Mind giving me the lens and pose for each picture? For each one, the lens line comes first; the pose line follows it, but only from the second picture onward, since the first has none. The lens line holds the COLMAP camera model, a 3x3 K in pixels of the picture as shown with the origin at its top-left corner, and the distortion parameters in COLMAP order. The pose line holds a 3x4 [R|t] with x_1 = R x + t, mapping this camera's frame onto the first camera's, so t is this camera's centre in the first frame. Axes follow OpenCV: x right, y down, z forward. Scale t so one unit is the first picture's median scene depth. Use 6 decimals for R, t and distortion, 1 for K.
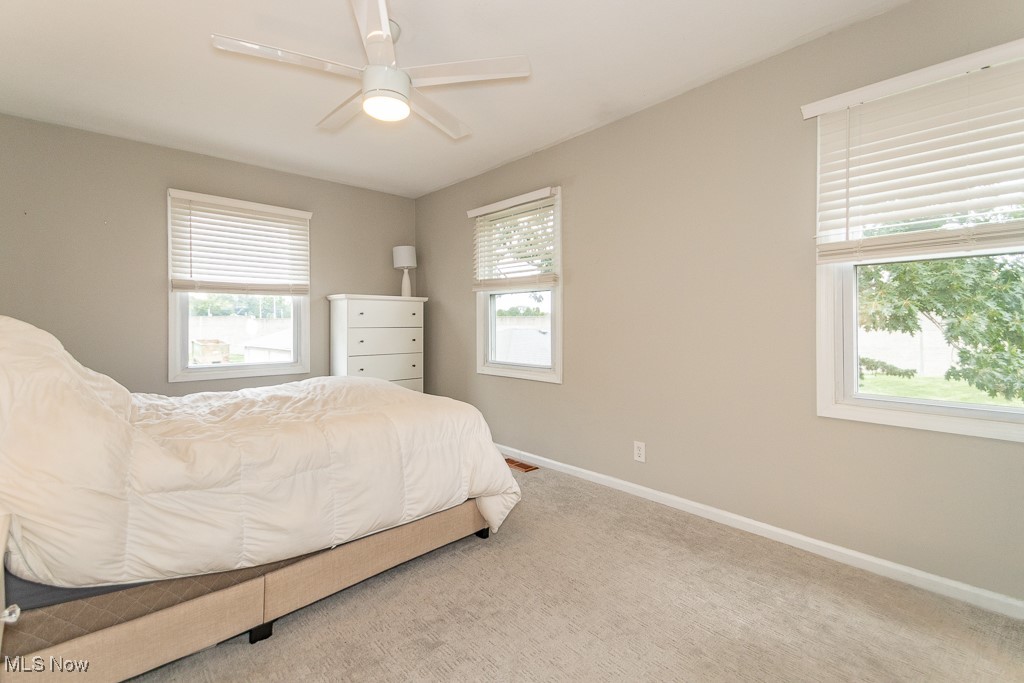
lens RADIAL K [[467.3, 0, 511.4], [0, 467.3, 320.0], [0, 0, 1]] dist [0.122905, -0.022246]
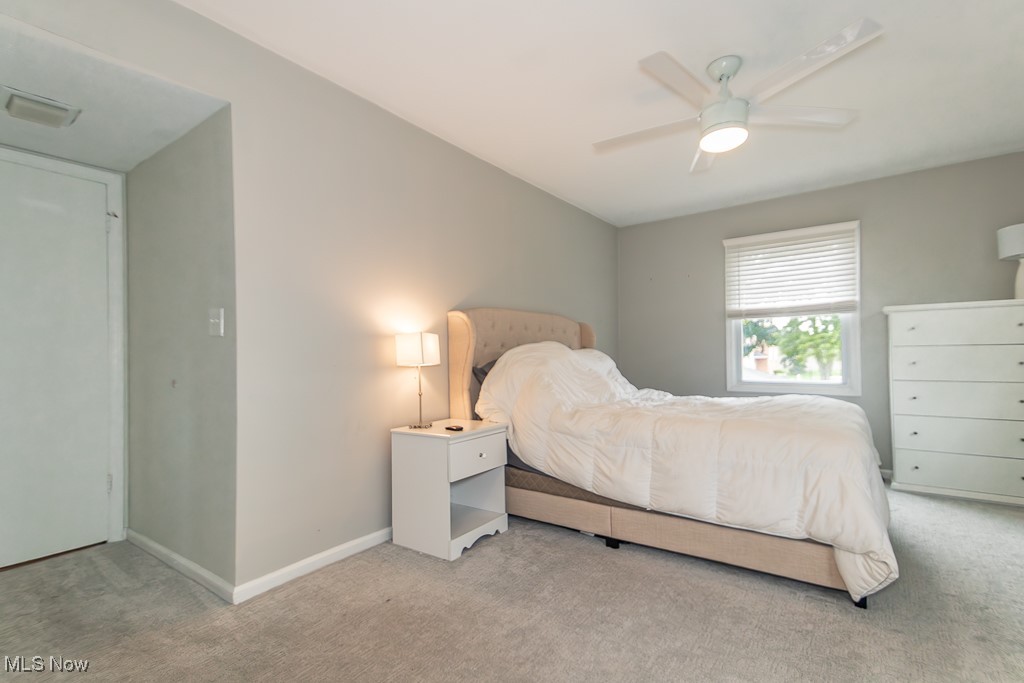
lens RADIAL K [[486.8, 0, 500.3], [0, 486.8, 329.0], [0, 0, 1]] dist [0.078610, -0.026502]
pose [[0.195132, -0.055775, -0.979190, 0.691372], [0.023273, 0.998364, -0.052229, 0.028400], [0.980501, -0.012598, 0.196111, 0.266021]]
